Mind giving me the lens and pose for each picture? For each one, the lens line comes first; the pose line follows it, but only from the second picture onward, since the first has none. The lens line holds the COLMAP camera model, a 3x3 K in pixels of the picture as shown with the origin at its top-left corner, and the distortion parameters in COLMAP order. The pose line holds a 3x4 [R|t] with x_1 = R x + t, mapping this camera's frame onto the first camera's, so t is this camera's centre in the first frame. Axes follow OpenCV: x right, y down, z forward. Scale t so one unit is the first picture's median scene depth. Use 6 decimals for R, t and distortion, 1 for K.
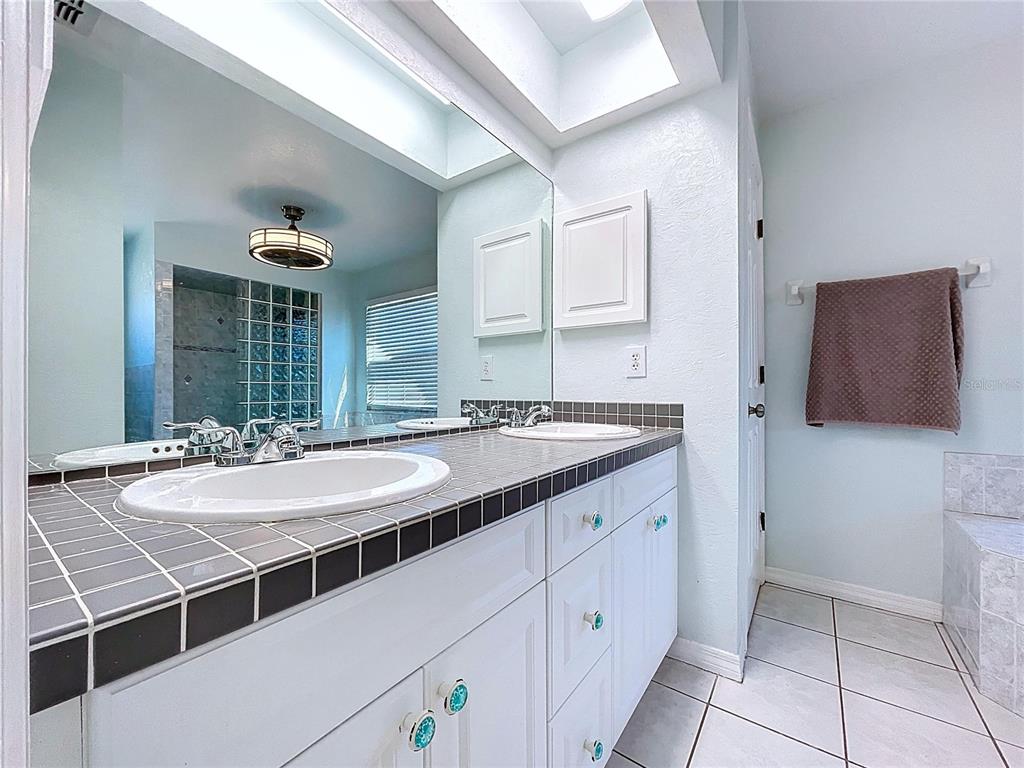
lens RADIAL K [[416.7, 0, 505.3], [0, 416.7, 388.4], [0, 0, 1]] dist [0.000339, 0.000237]
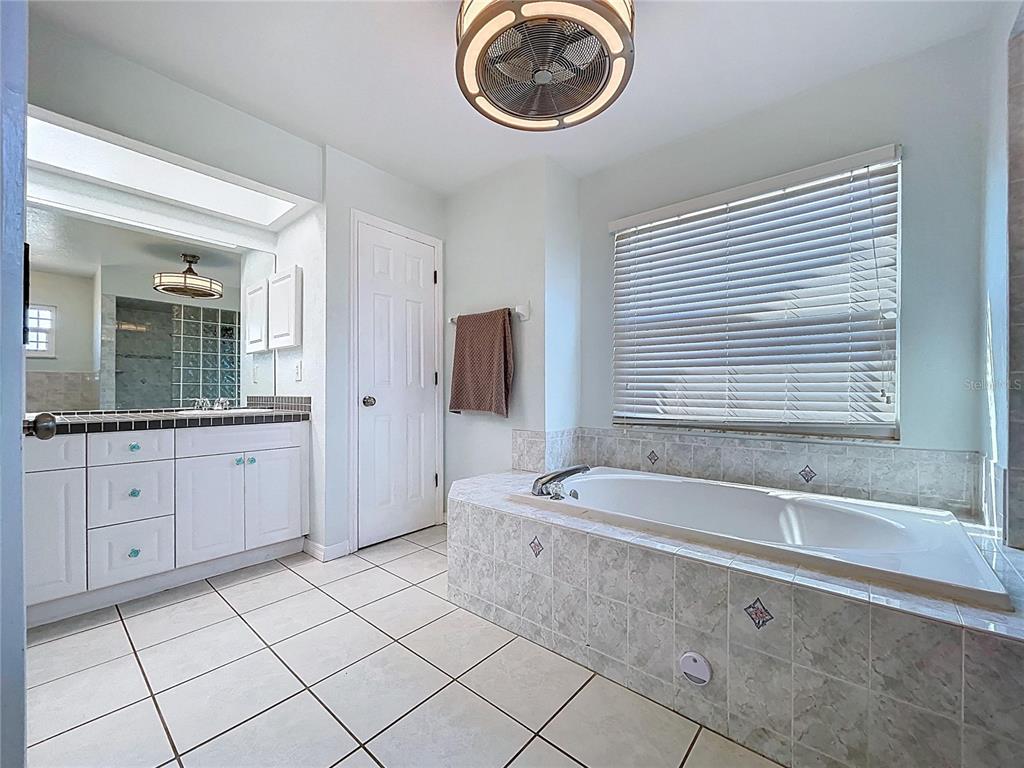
lens RADIAL K [[416.7, 0, 497.7], [0, 416.7, 396.5], [0, 0, 1]] dist [0.000339, 0.000237]
pose [[0.996653, 0.005033, -0.081591, 0.601687], [-0.004043, 0.999916, 0.012294, 0.007535], [0.081646, -0.011923, 0.996590, -0.274871]]
